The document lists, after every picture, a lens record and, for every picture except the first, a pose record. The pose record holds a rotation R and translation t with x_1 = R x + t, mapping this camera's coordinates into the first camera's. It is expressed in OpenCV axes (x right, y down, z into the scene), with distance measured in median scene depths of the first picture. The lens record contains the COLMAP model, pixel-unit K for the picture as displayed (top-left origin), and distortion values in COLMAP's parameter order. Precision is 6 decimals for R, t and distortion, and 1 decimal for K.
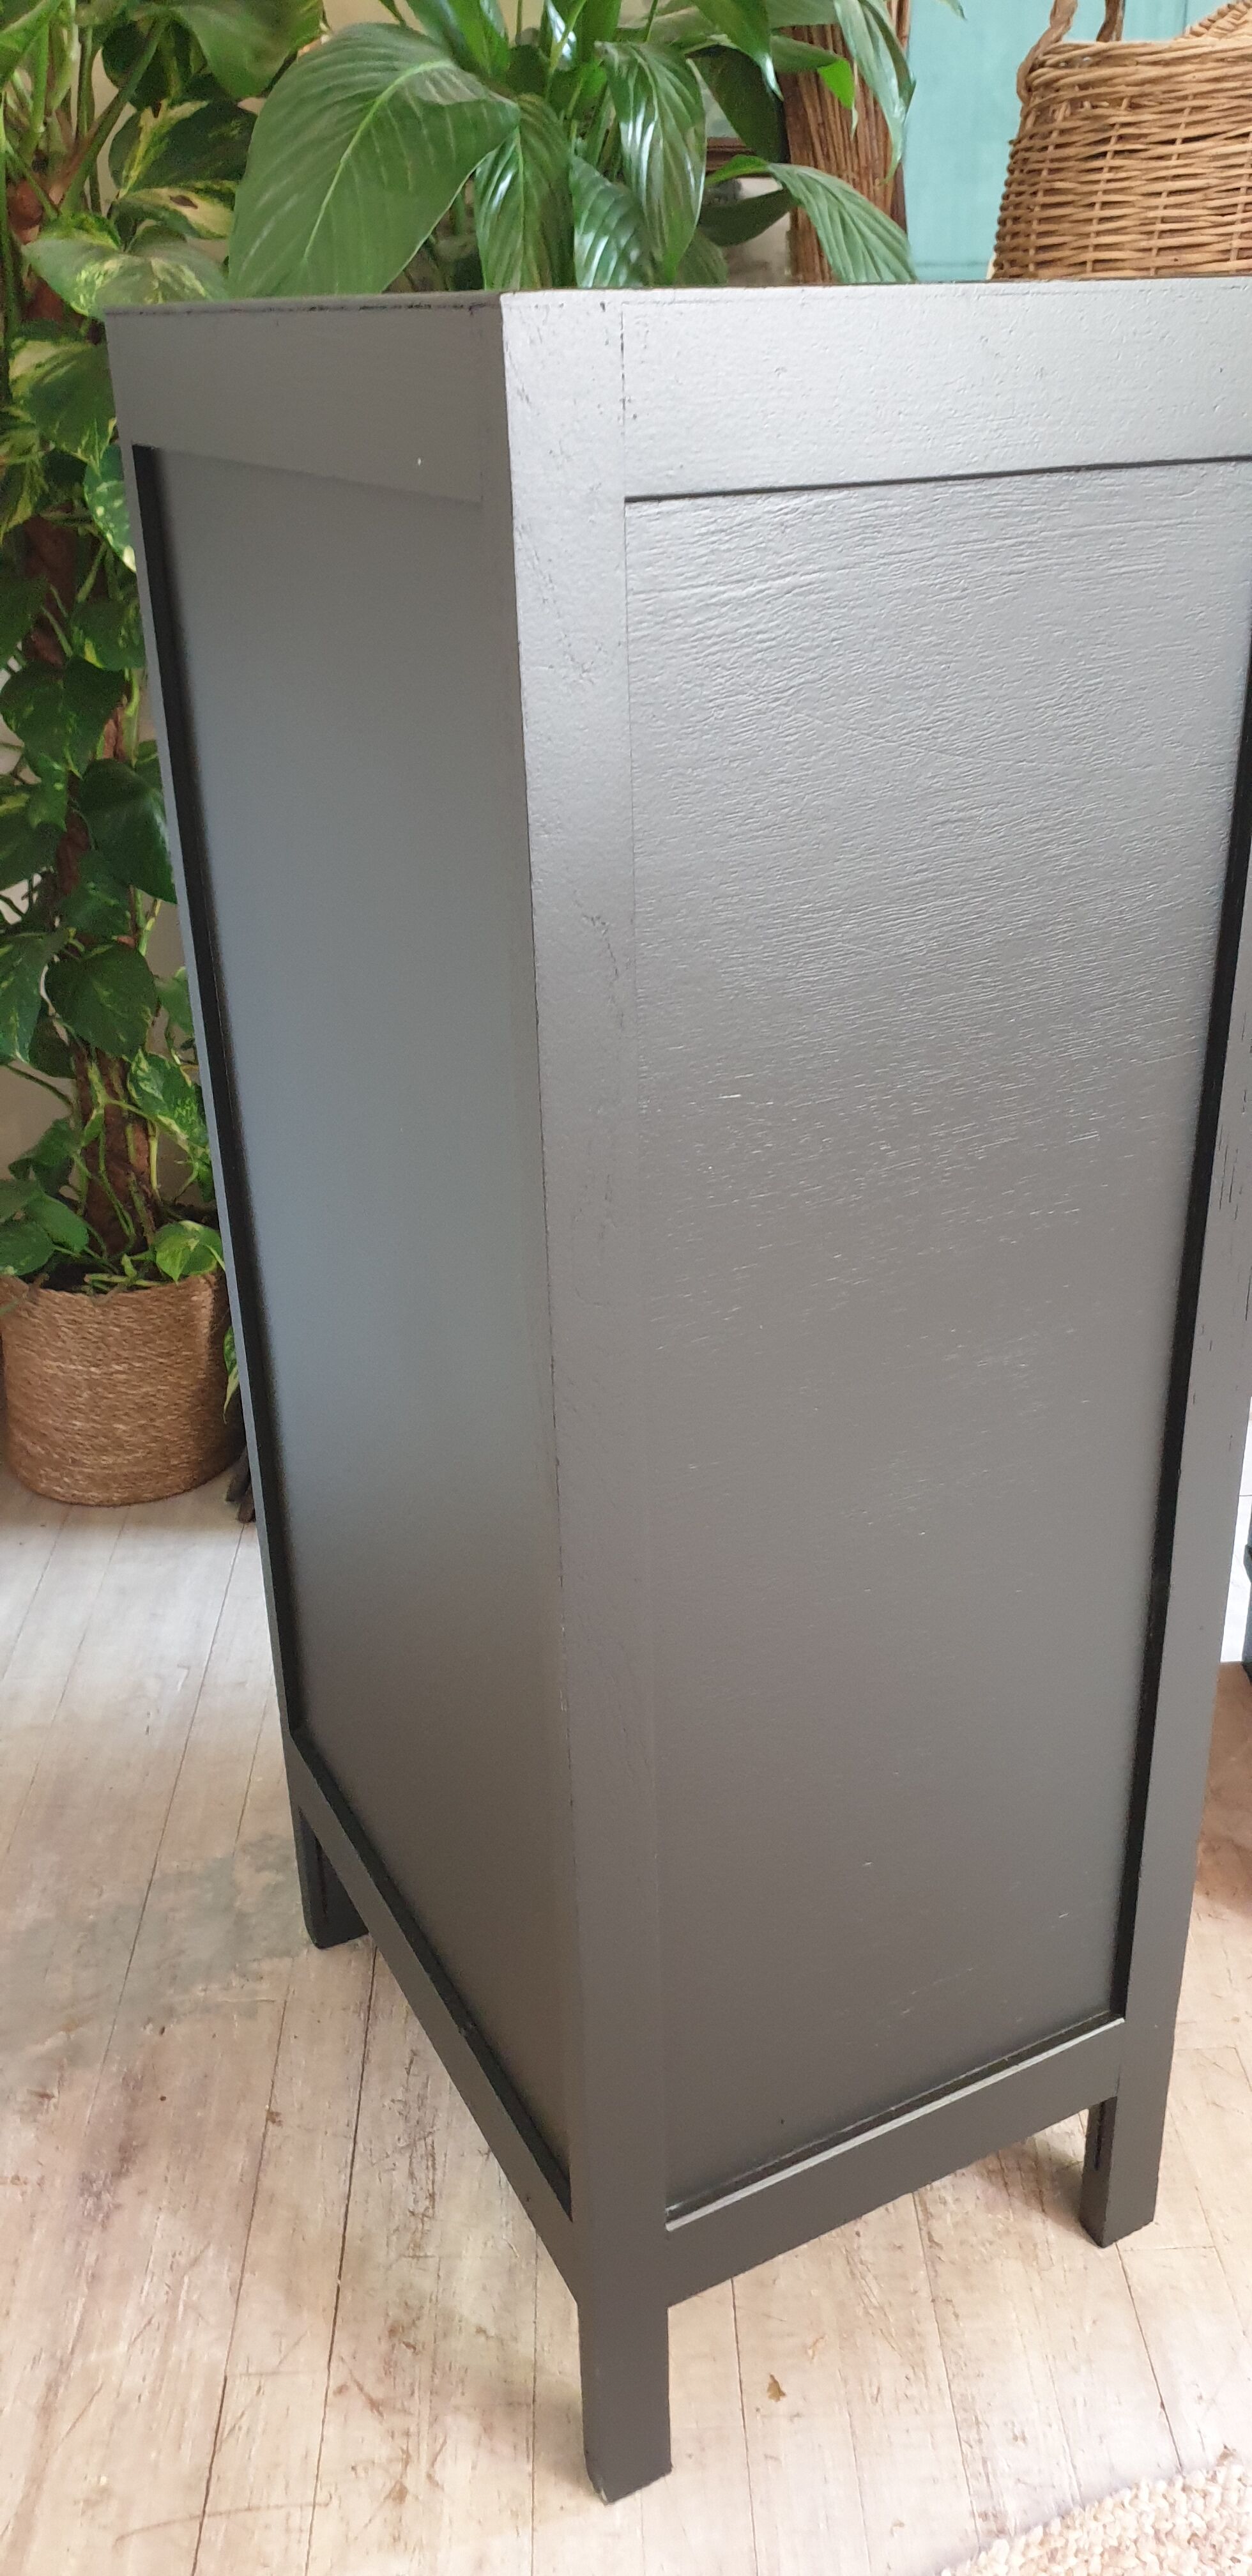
lens RADIAL K [[2050.1, 0, 678.3], [0, 2050.1, 1288.9], [0, 0, 1]] dist [-0.010602, 0.023000]
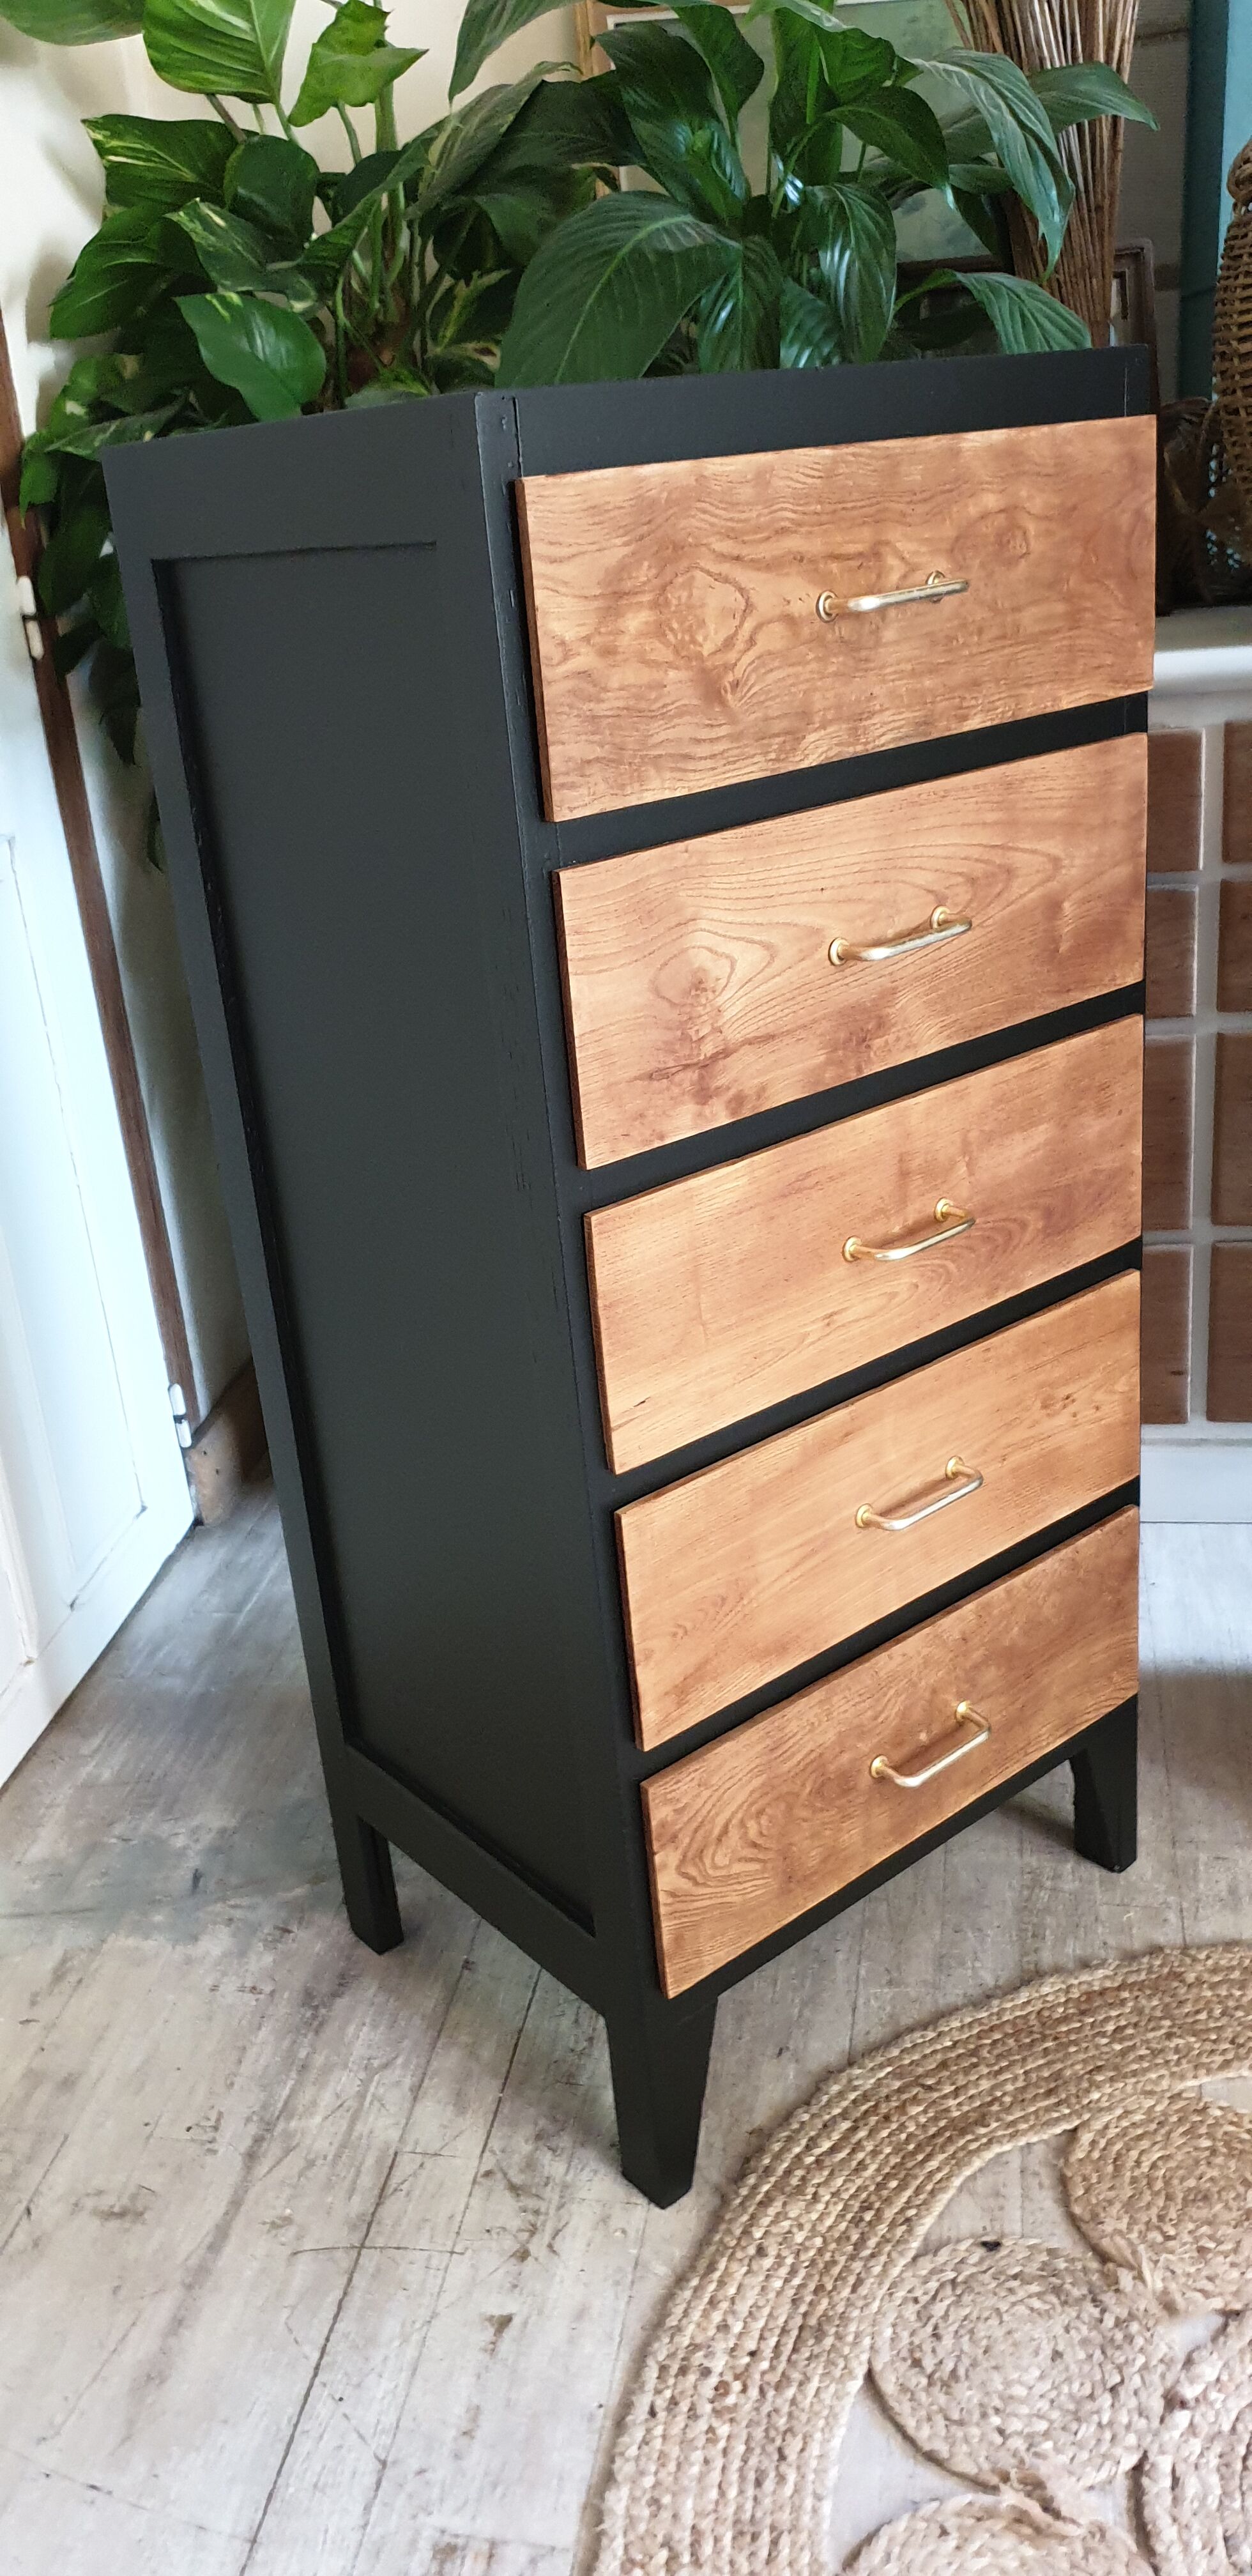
lens RADIAL K [[2050.1, 0, 596.5], [0, 2050.1, 1301.4], [0, 0, 1]] dist [-0.010602, 0.023000]
pose [[0.970160, 0.025030, -0.241170, 0.148733], [-0.037816, 0.998105, -0.048532, 0.089587], [0.239498, 0.056204, 0.969269, -0.127352]]
